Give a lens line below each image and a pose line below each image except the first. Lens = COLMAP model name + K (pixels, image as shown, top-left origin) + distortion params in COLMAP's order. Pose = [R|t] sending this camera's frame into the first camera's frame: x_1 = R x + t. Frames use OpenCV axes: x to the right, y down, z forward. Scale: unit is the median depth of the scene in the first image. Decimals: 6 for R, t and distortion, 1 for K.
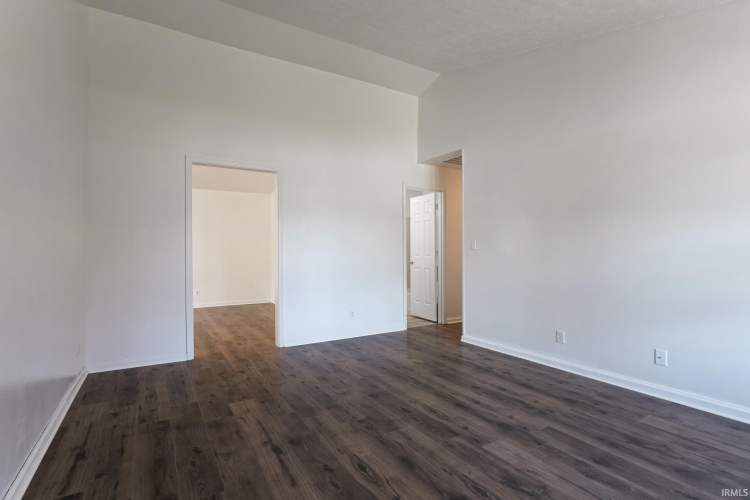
lens RADIAL K [[351.6, 0, 371.3], [0, 351.6, 248.6], [0, 0, 1]] dist [-0.007480, 0.003696]
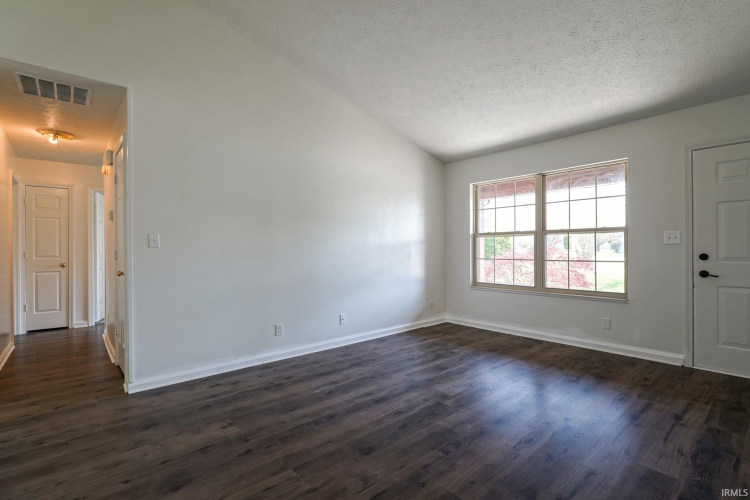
lens RADIAL K [[351.6, 0, 369.1], [0, 351.6, 253.5], [0, 0, 1]] dist [-0.007480, 0.003696]
pose [[-0.146401, -0.010913, 0.989165, -0.666994], [-0.004547, 0.999936, 0.010359, 0.006324], [-0.989215, -0.002981, -0.146441, 1.050277]]
